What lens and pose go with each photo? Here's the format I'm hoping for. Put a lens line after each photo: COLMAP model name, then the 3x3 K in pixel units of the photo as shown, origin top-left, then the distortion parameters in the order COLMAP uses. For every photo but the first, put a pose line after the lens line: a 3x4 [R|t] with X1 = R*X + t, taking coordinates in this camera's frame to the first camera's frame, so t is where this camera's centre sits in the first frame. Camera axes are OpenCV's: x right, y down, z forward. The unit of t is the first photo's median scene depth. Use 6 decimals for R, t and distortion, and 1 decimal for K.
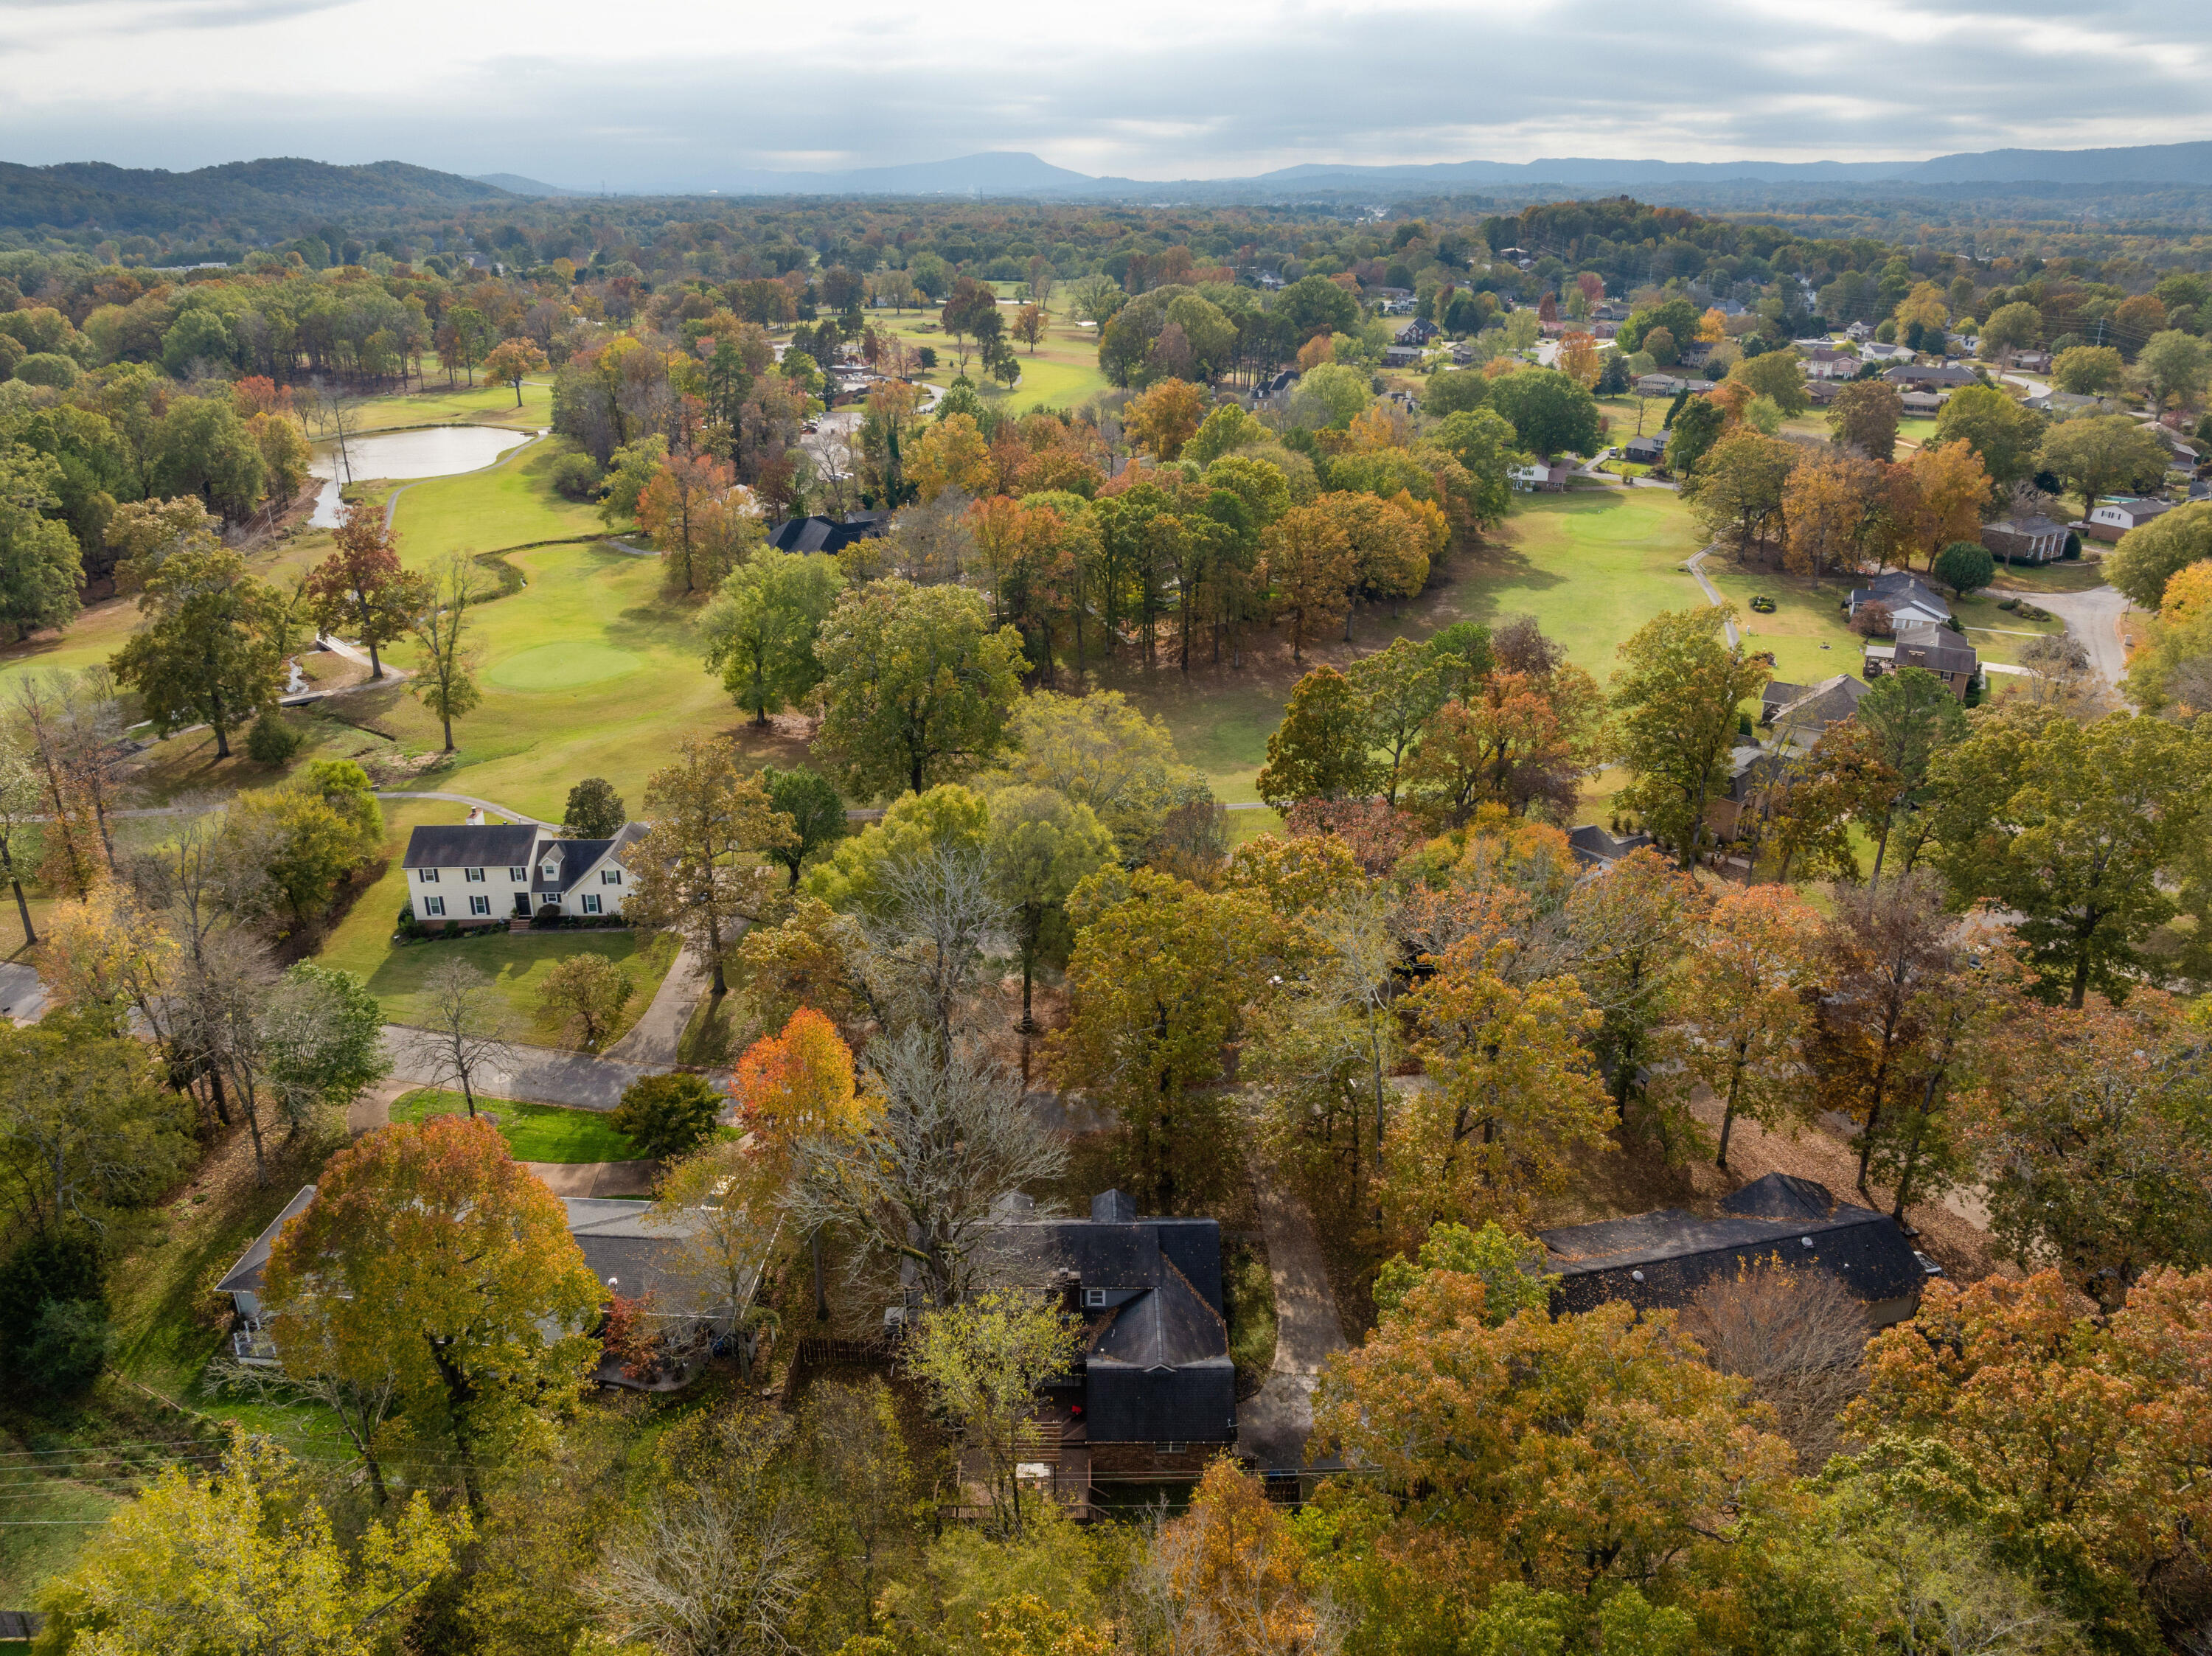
lens RADIAL K [[1572.1, 0, 1097.7], [0, 1572.1, 819.7], [0, 0, 1]] dist [-0.048483, 0.020242]
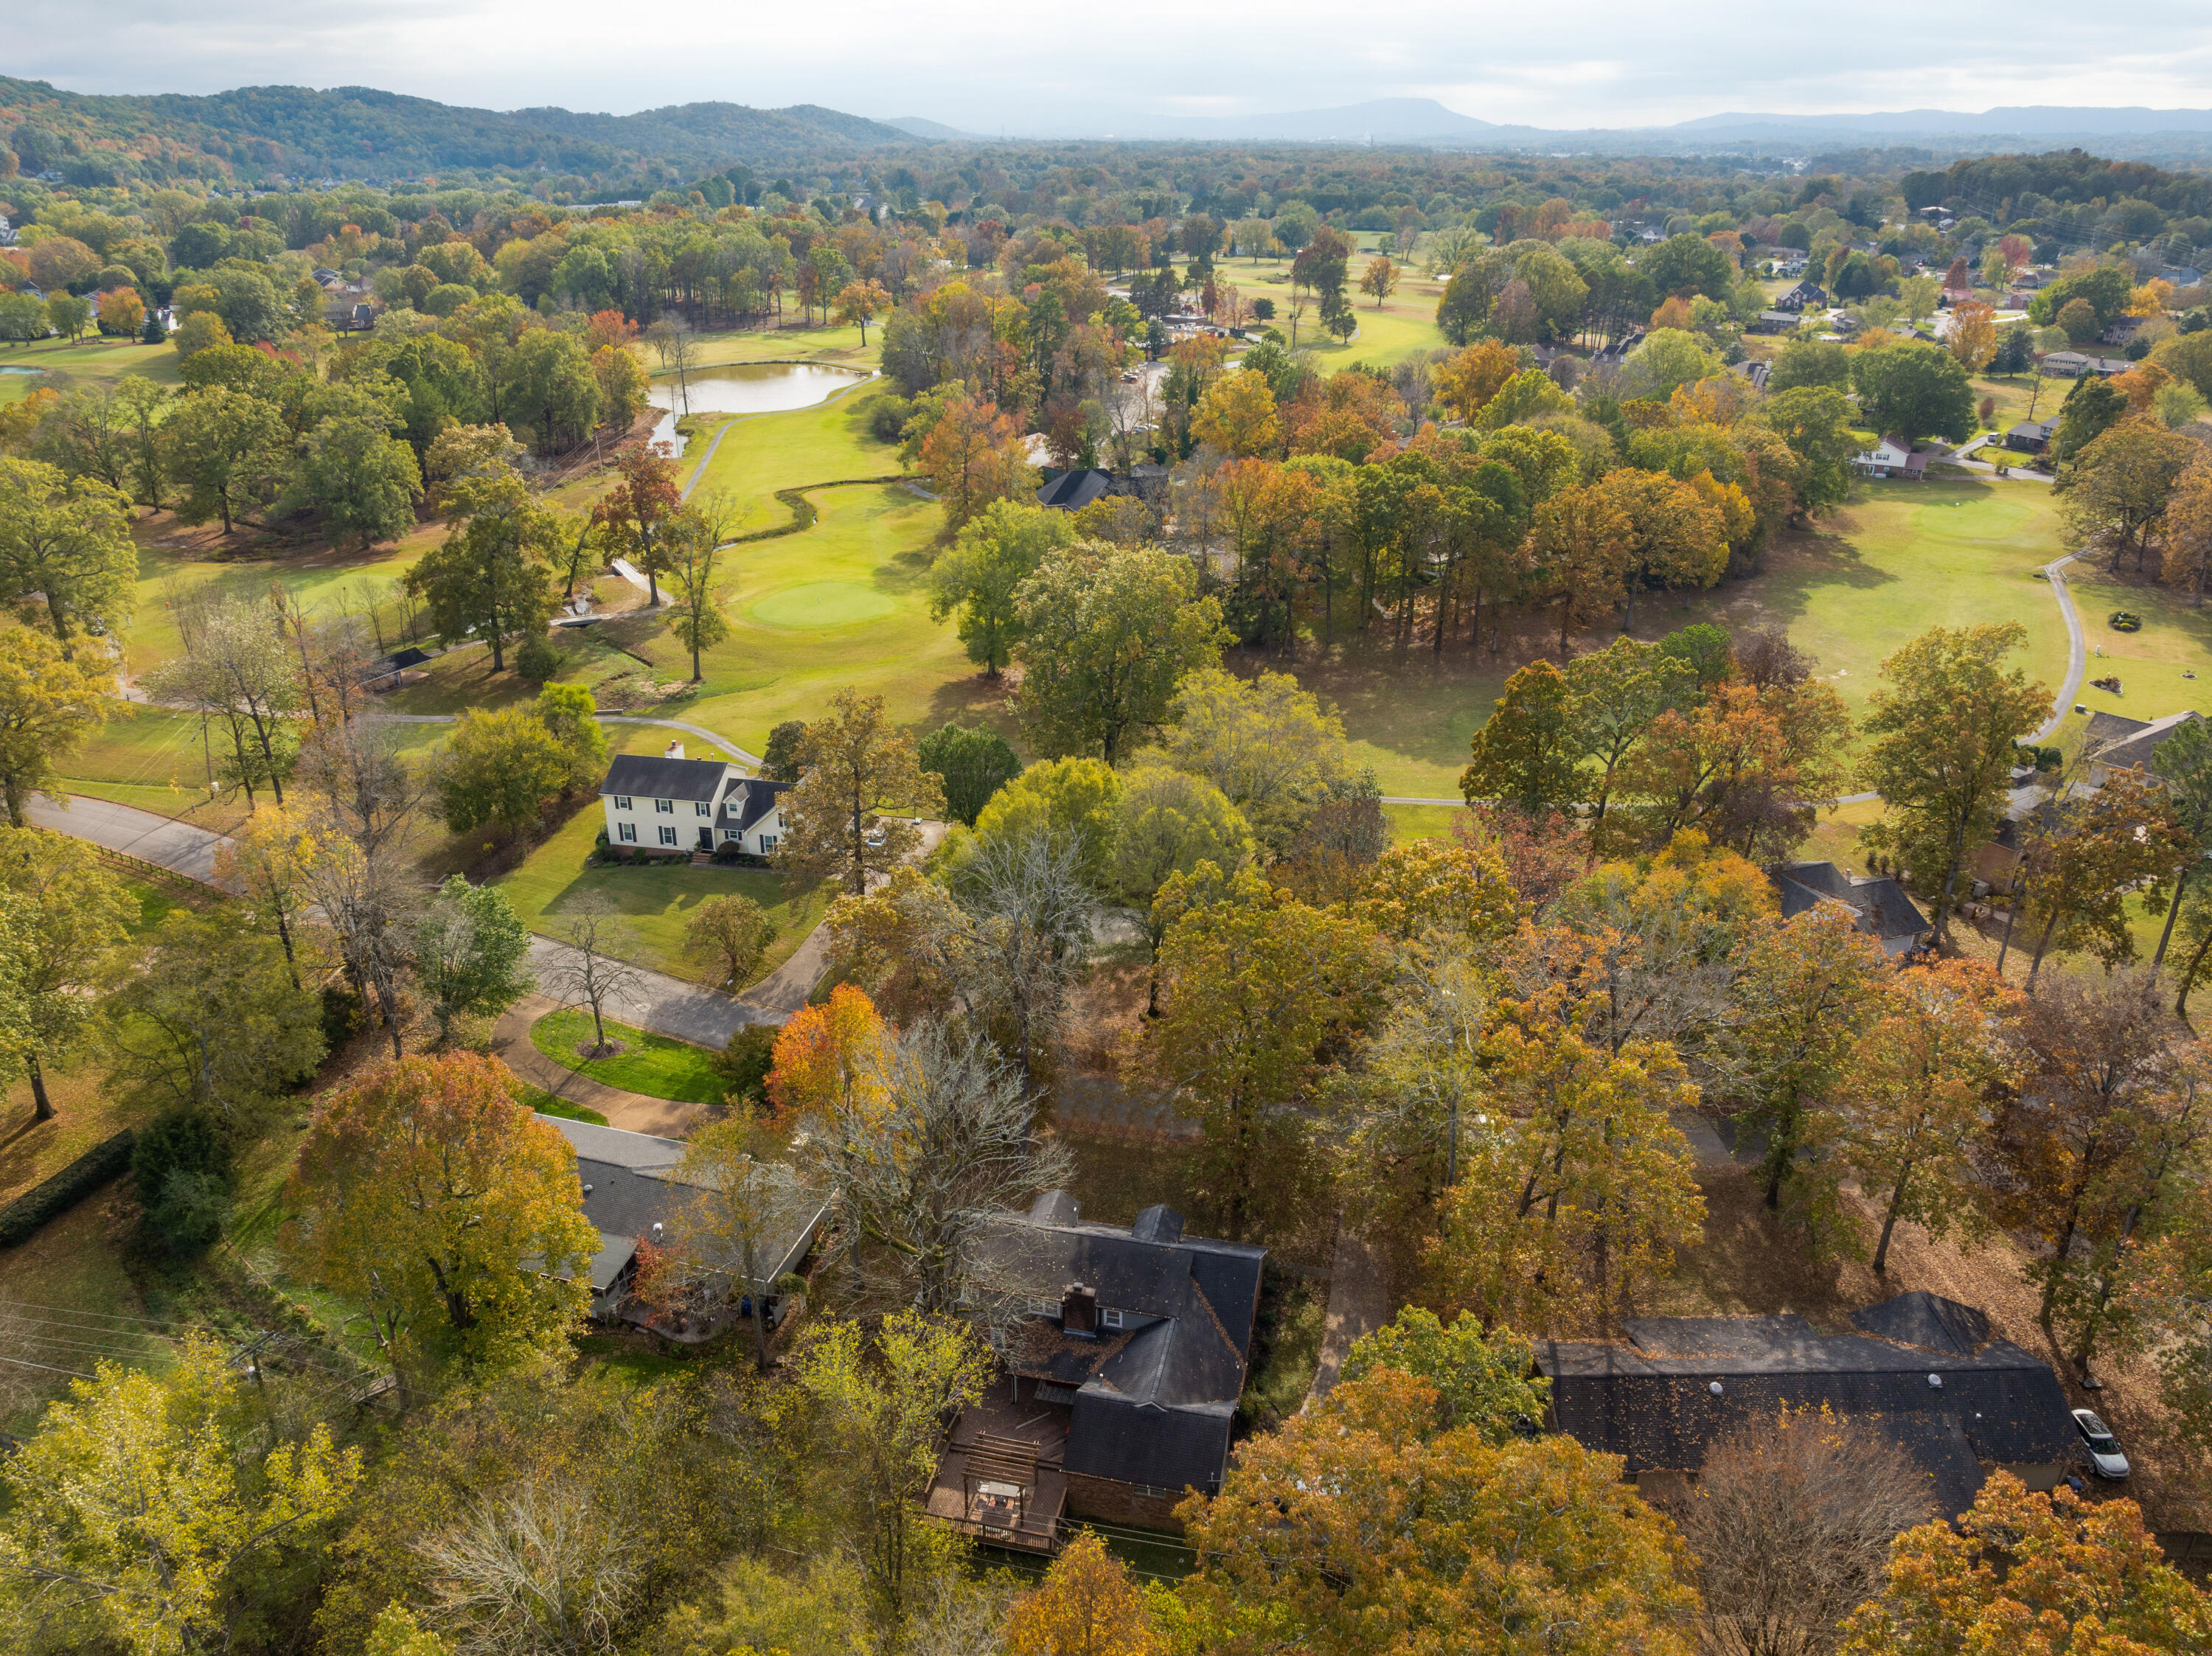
lens RADIAL K [[1570.4, 0, 1106.0], [0, 1570.4, 828.0], [0, 0, 1]] dist [-0.049963, 0.018637]
pose [[0.973748, 0.092013, -0.208201, 0.067025], [-0.084716, 0.995446, 0.043716, -0.013204], [0.211275, -0.024930, 0.977109, 0.031293]]
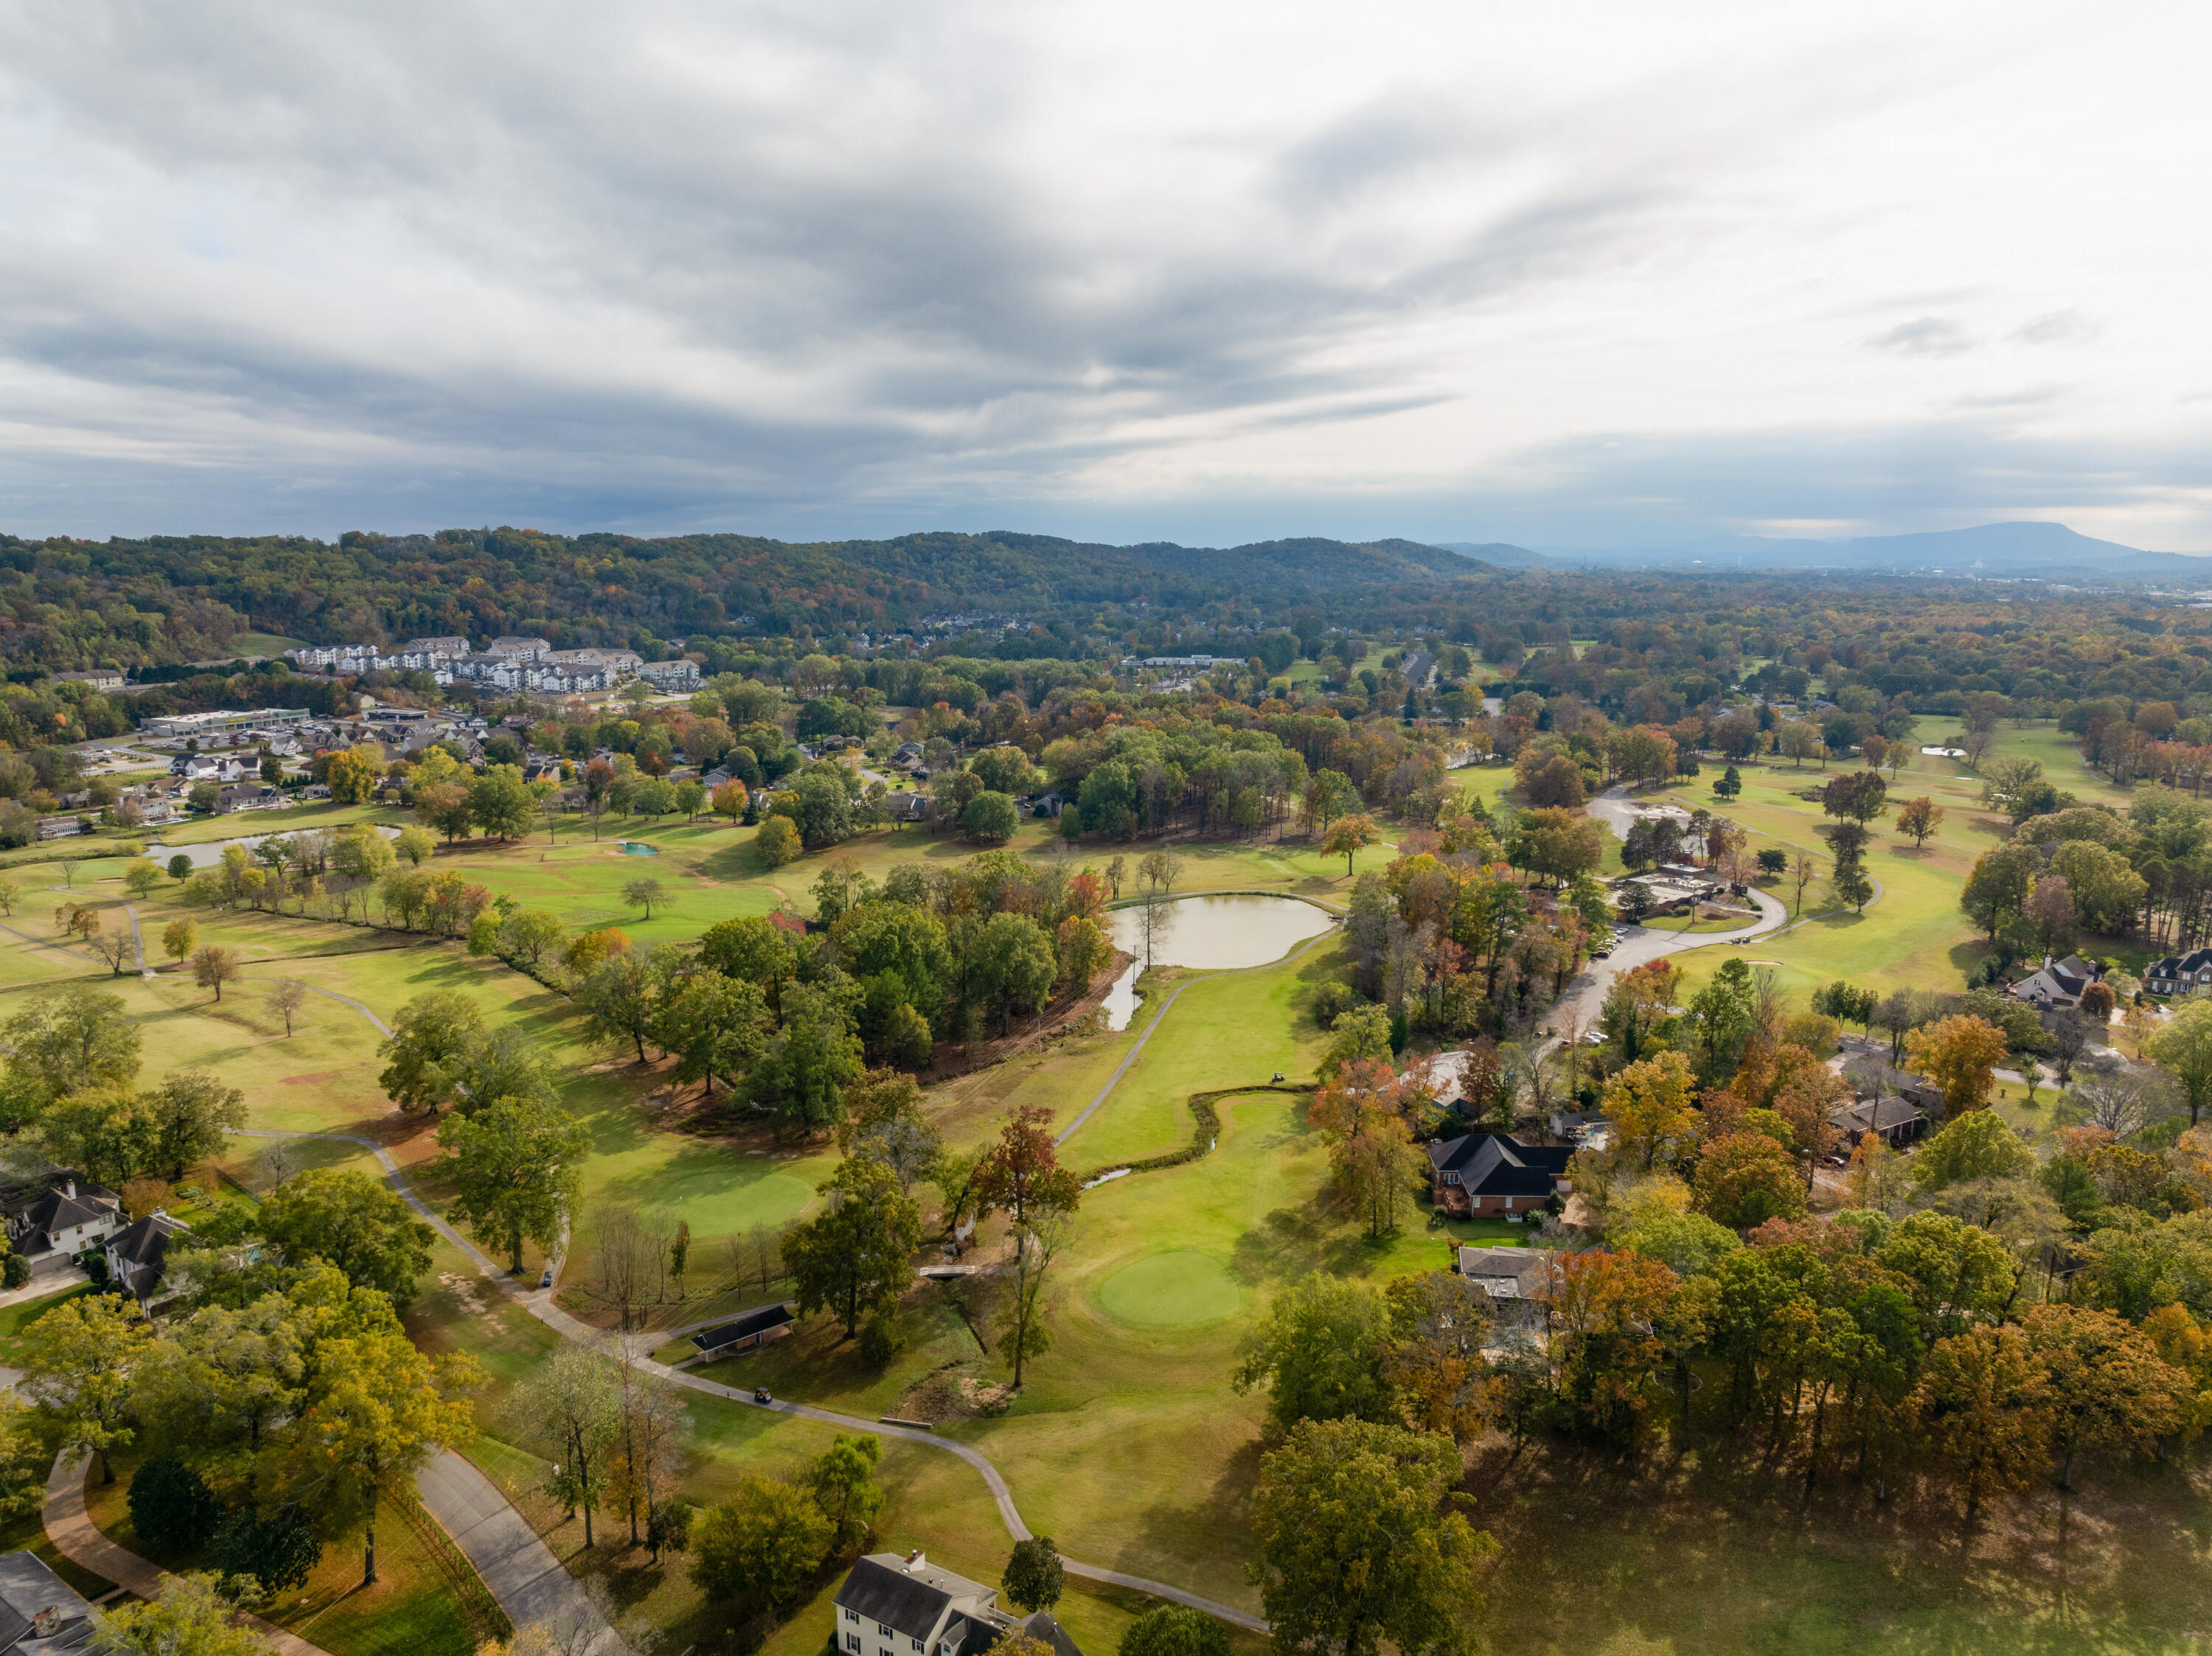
lens RADIAL K [[1570.4, 0, 1106.0], [0, 1570.4, 828.0], [0, 0, 1]] dist [-0.049963, 0.018637]
pose [[0.831369, 0.093345, -0.547824, 0.159709], [-0.203875, 0.968287, -0.144410, -0.238510], [0.516972, 0.231746, 0.824035, 0.058310]]
